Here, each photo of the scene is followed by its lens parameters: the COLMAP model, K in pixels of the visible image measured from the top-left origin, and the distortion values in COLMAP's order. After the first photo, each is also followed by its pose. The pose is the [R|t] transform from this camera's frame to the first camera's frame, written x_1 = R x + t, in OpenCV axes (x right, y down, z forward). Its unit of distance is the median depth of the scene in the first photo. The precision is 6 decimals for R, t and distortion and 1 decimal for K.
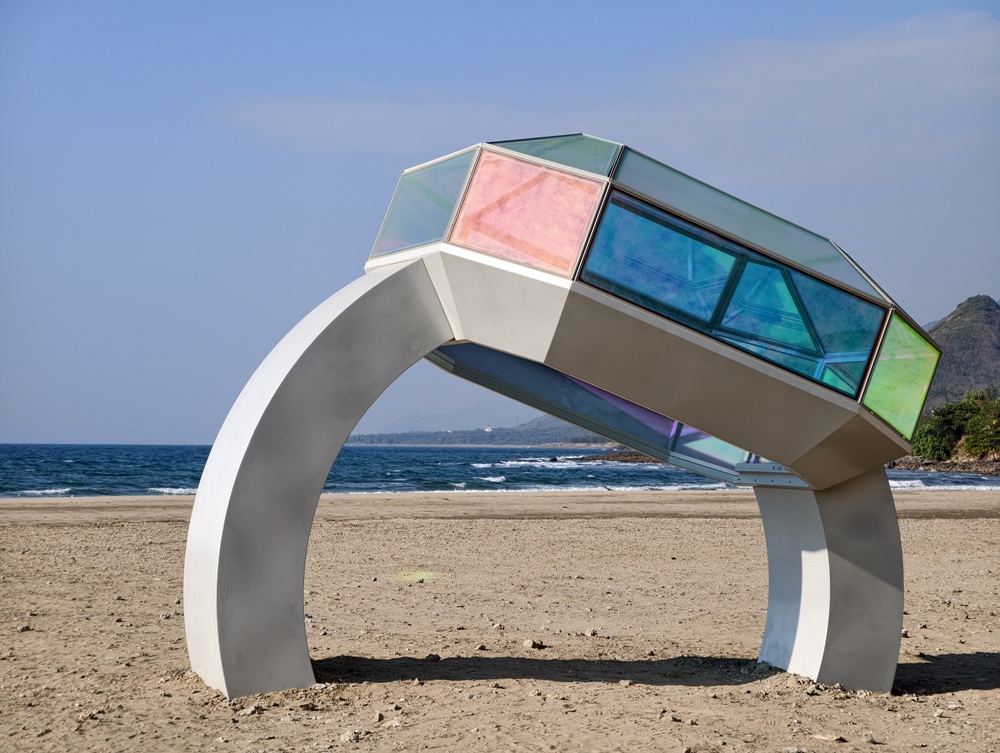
lens RADIAL K [[2470.2, 0, 500.0], [0, 2470.2, 376.5], [0, 0, 1]] dist [0.005208, 4.649920]
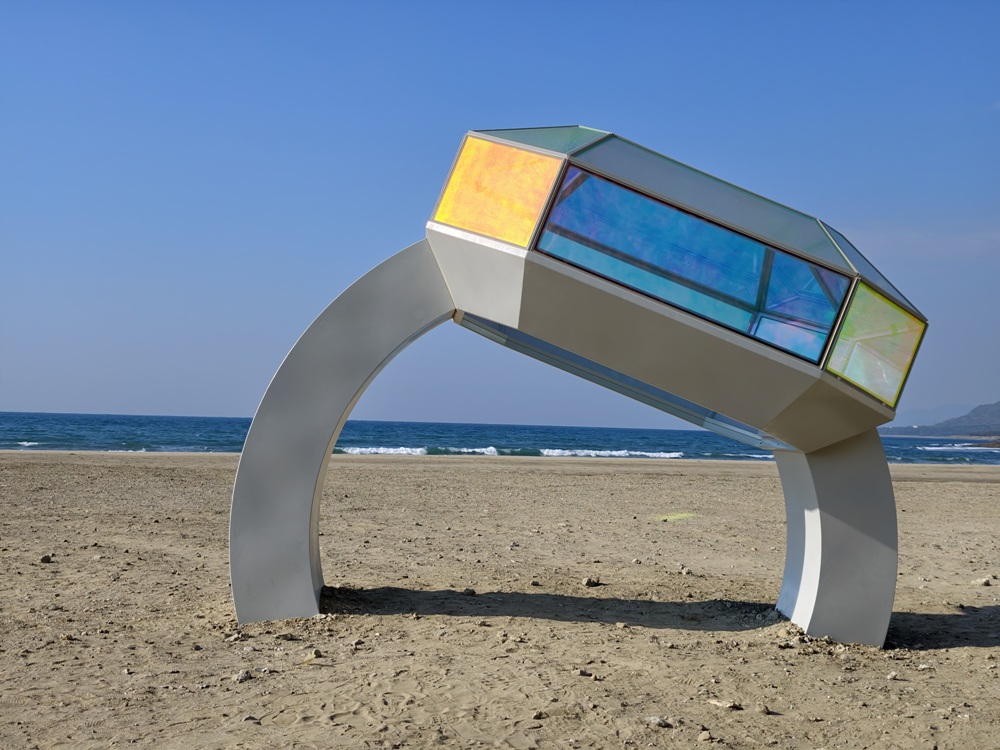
lens RADIAL K [[1423.0, 0, 500.4], [0, 1423.0, 340.1], [0, 0, 1]] dist [0.092292, -0.051299]
pose [[0.959604, 0.000231, -0.281355, 0.178854], [-0.010434, 0.999341, -0.034768, 0.020411], [0.281161, 0.036299, 0.958974, 0.376464]]
